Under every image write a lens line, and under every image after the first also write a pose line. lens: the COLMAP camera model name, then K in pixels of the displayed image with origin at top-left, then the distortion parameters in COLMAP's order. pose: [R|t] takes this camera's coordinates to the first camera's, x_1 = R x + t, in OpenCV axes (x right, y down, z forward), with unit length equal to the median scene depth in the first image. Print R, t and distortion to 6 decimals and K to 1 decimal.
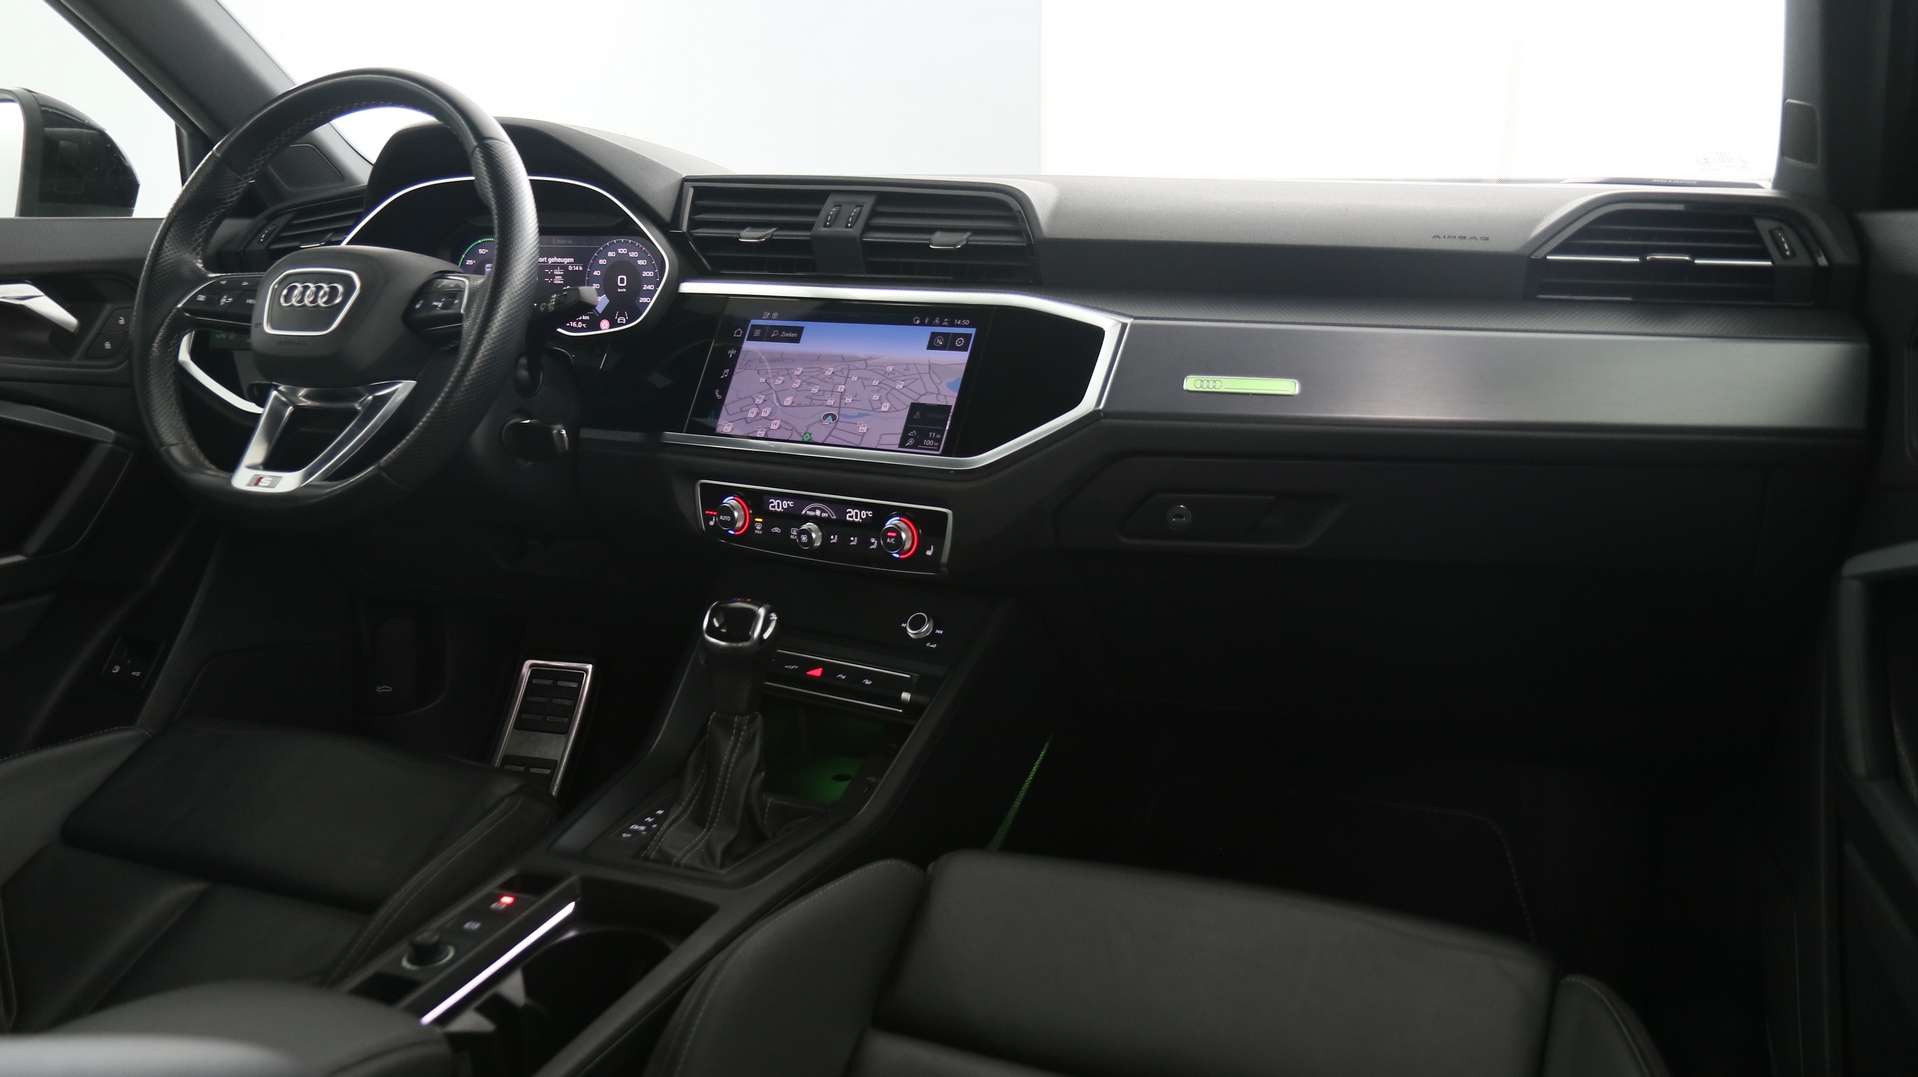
lens RADIAL K [[1454.0, 0, 951.8], [0, 1454.0, 550.5], [0, 0, 1]] dist [-0.025153, 0.017600]
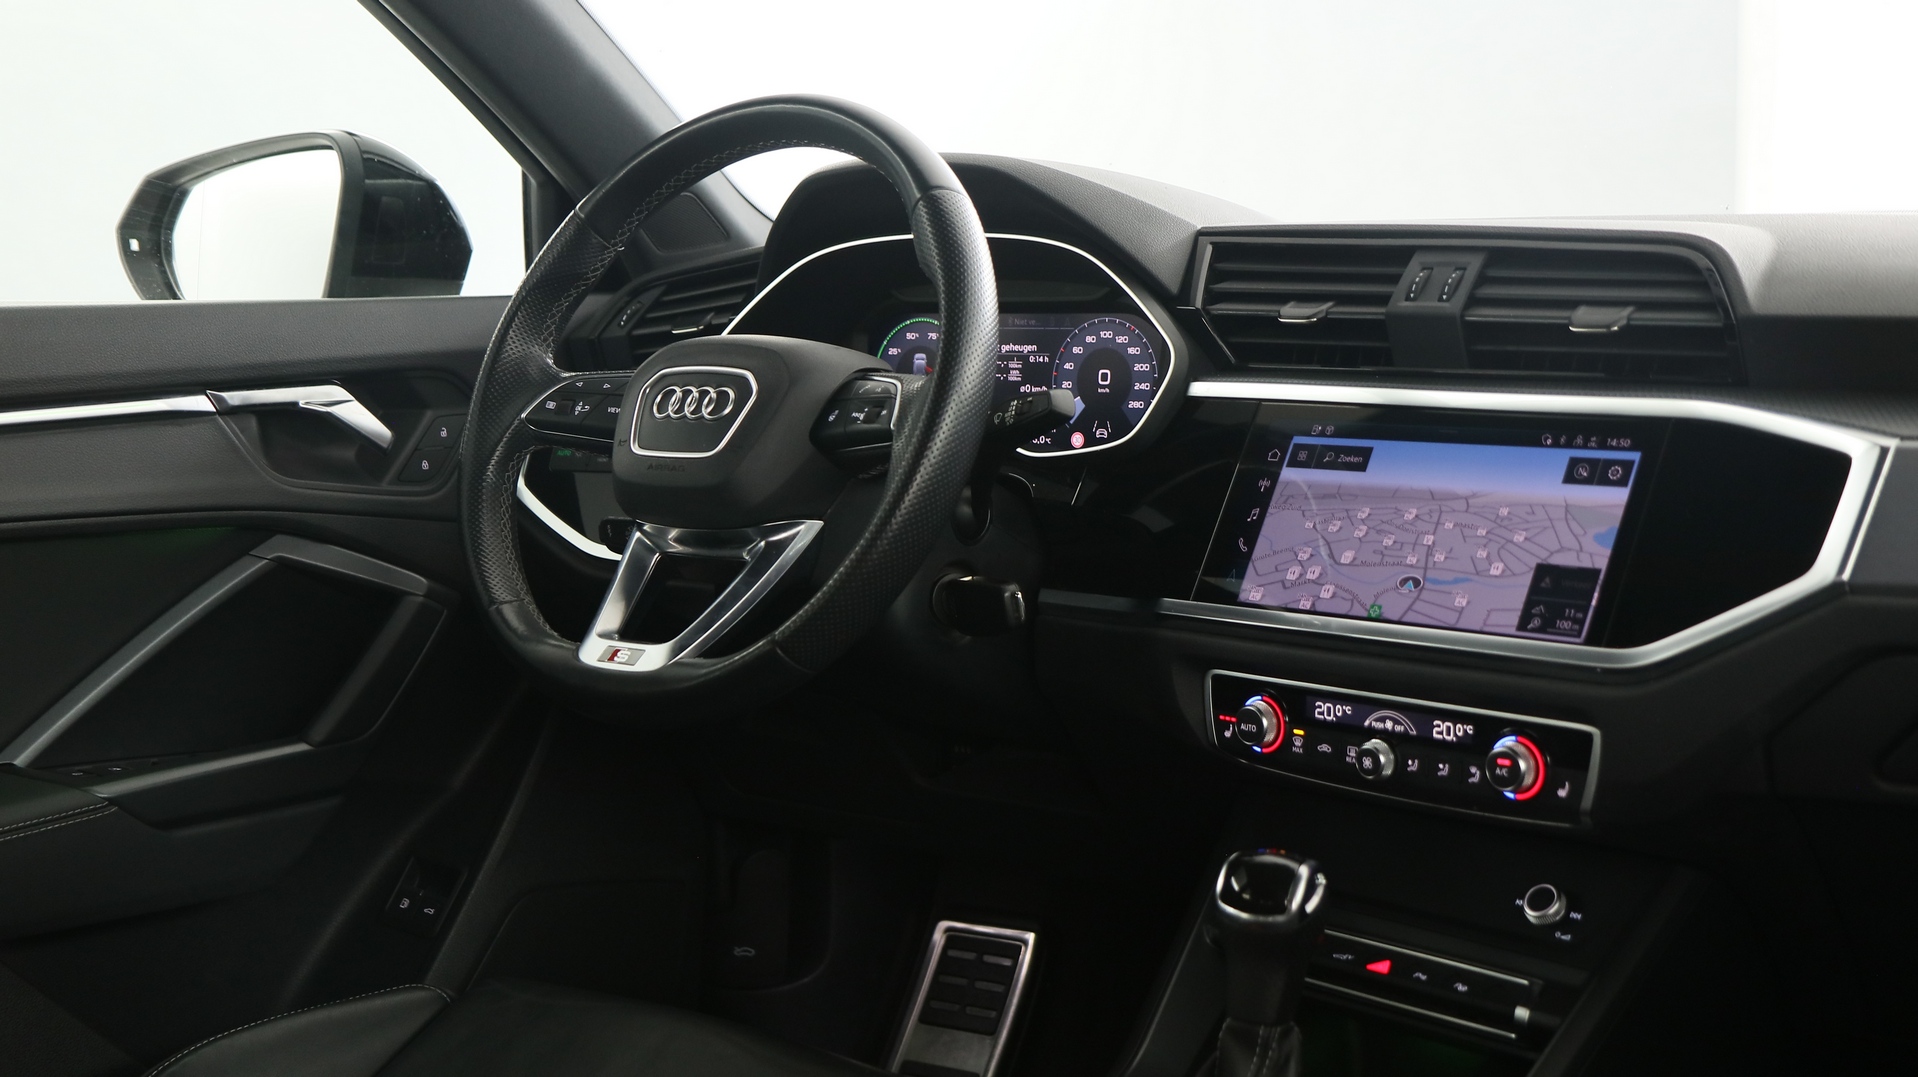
lens RADIAL K [[2245.2, 0, 968.5], [0, 2245.2, 542.5], [0, 0, 1]] dist [0.014934, 0.000000]
pose [[0.965015, 0.013193, -0.261864, -0.009522], [-0.038973, 0.994856, -0.093502, -0.005272], [0.259283, 0.100436, 0.960565, -0.046725]]
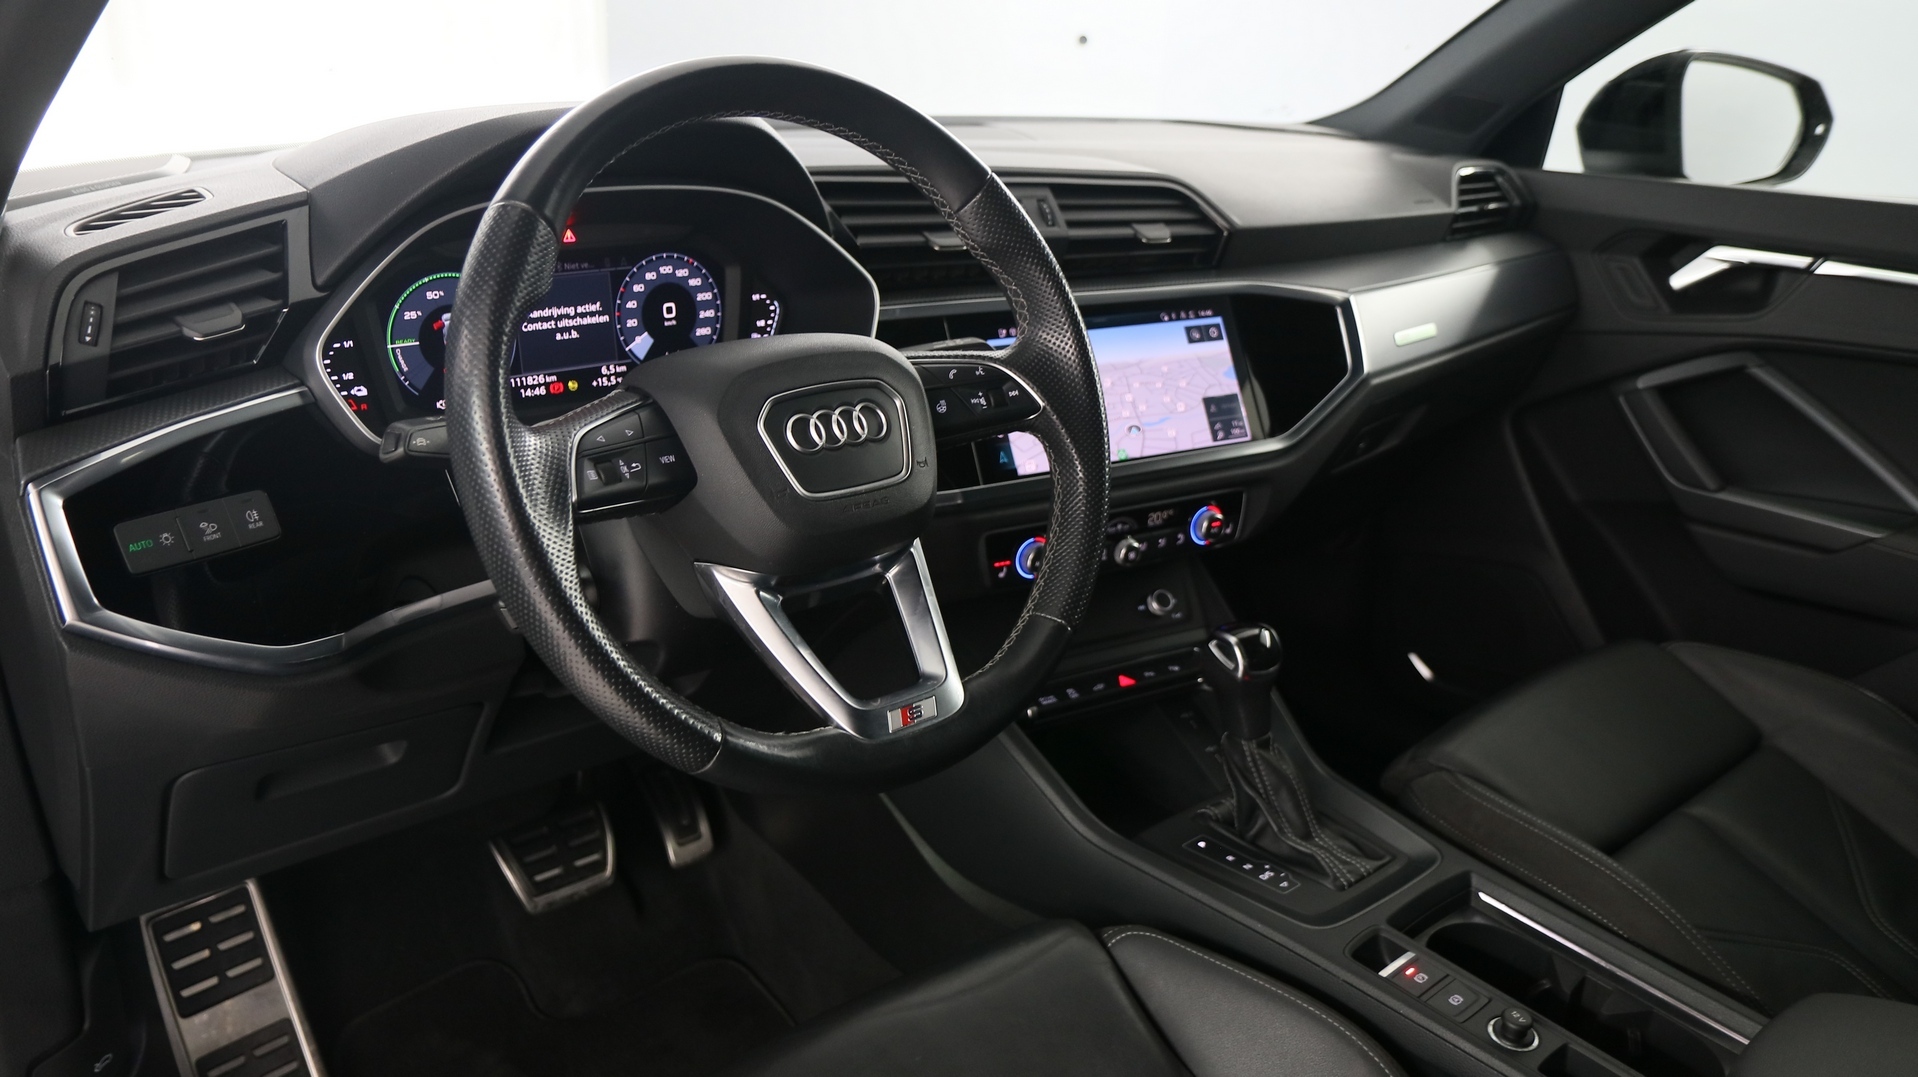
lens RADIAL K [[1454.0, 0, 959.4], [0, 1454.0, 549.9], [0, 0, 1]] dist [-0.025153, 0.017600]
pose [[0.459708, -0.297204, 0.836862, -0.960751], [0.166180, 0.954481, 0.247689, -0.270206], [-0.872383, 0.025204, 0.488172, 0.613910]]
